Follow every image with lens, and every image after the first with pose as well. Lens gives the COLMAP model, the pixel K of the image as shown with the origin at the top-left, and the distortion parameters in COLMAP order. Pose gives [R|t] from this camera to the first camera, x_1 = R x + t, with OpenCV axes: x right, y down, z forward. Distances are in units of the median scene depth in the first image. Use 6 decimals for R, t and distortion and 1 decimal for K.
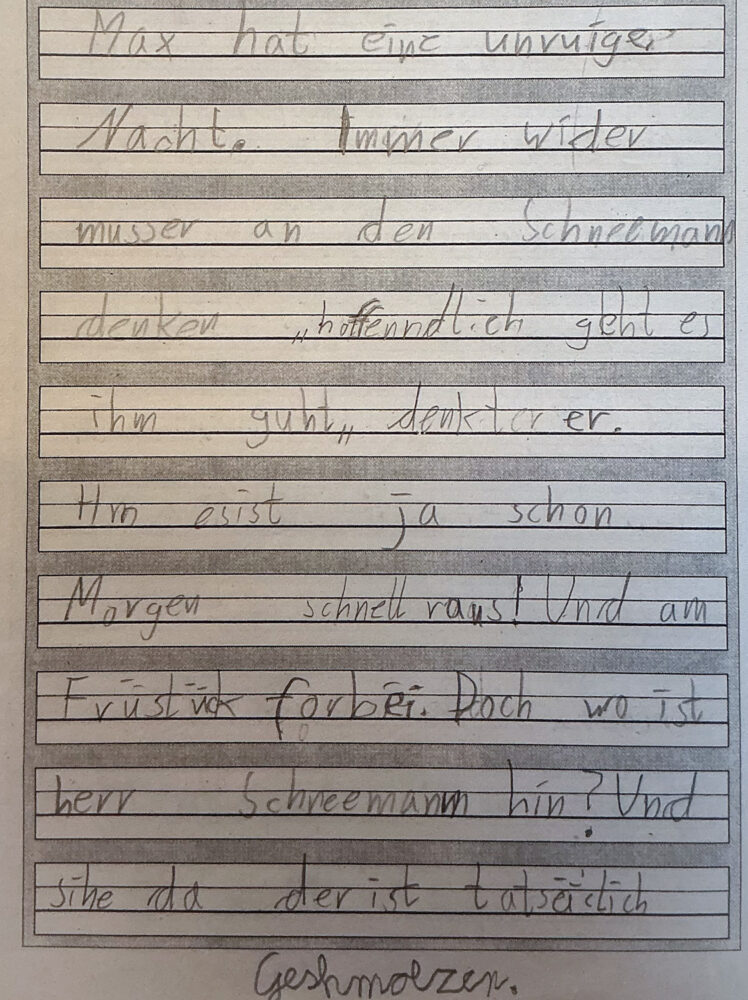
lens RADIAL K [[872.4, 0, 374.0], [0, 872.4, 500.0], [0, 0, 1]] dist [0.003568, 0.004209]
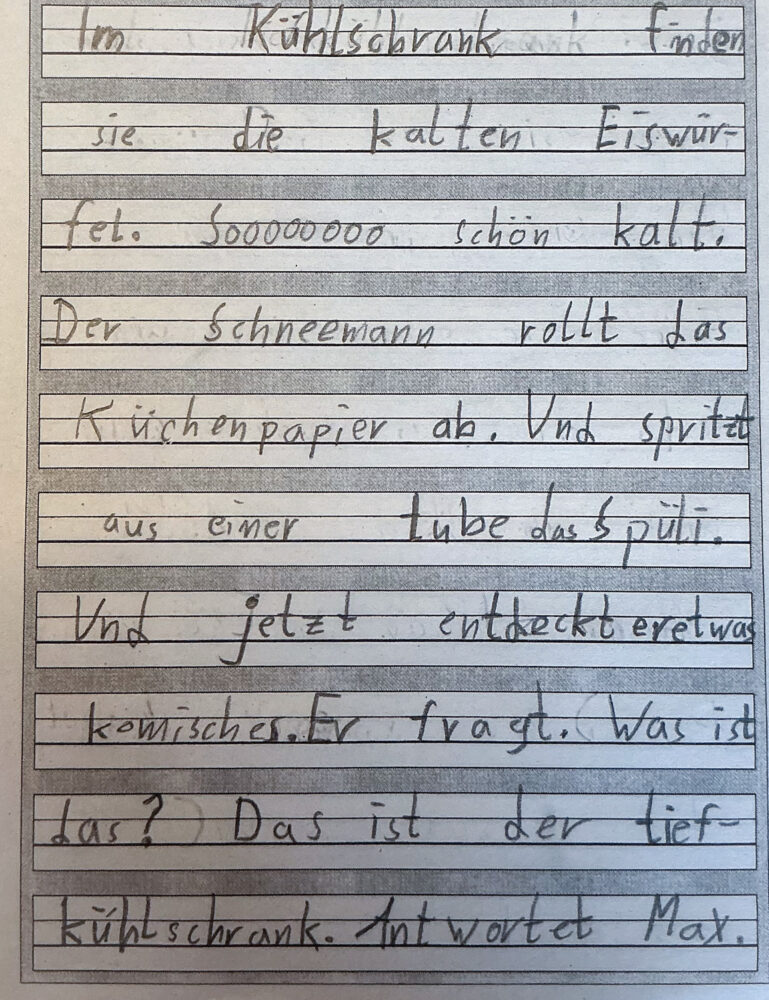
lens RADIAL K [[909.6, 0, 326.6], [0, 909.6, 496.3], [0, 0, 1]] dist [-0.005194, -0.000041]
pose [[0.999893, -0.000531, 0.014599, -0.083389], [0.000795, 0.999836, -0.018077, -0.000020], [-0.014587, 0.018086, 0.999730, 0.001386]]
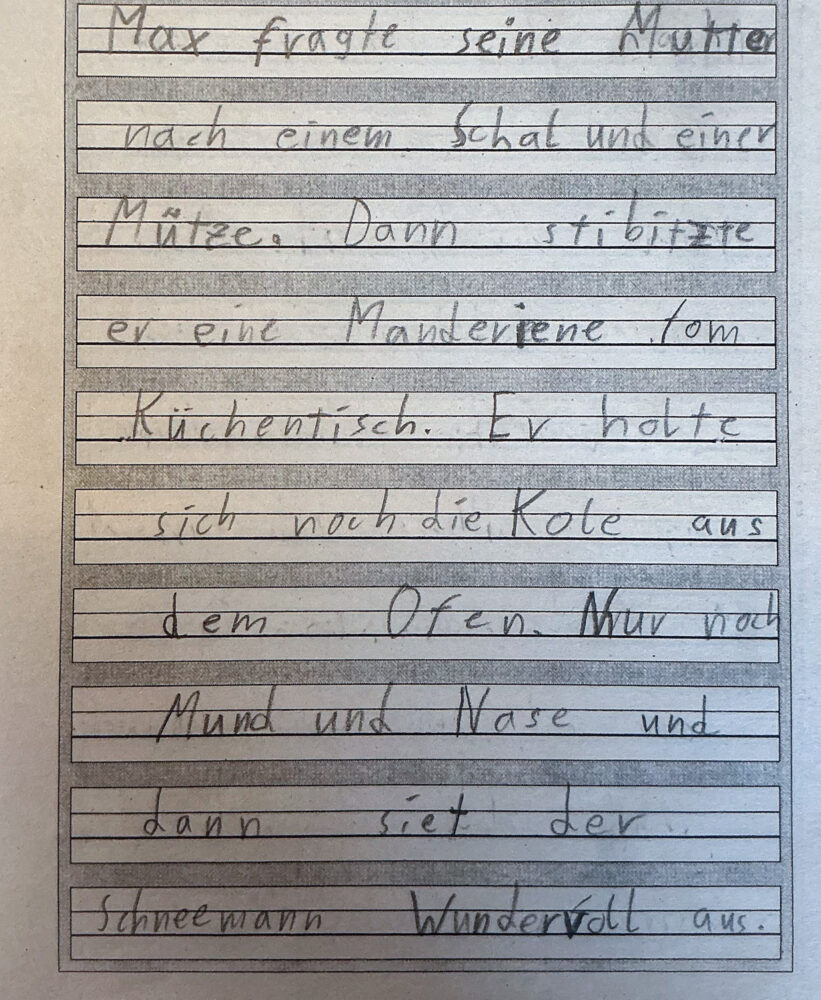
lens RADIAL K [[901.6, 0, 162.1], [0, 901.6, 507.2], [0, 0, 1]] dist [-0.008968, 0.008484]
pose [[0.999885, -0.000498, 0.015155, -0.304252], [0.000545, 0.999995, -0.003094, -0.000287], [-0.015153, 0.003102, 0.999880, 0.003228]]
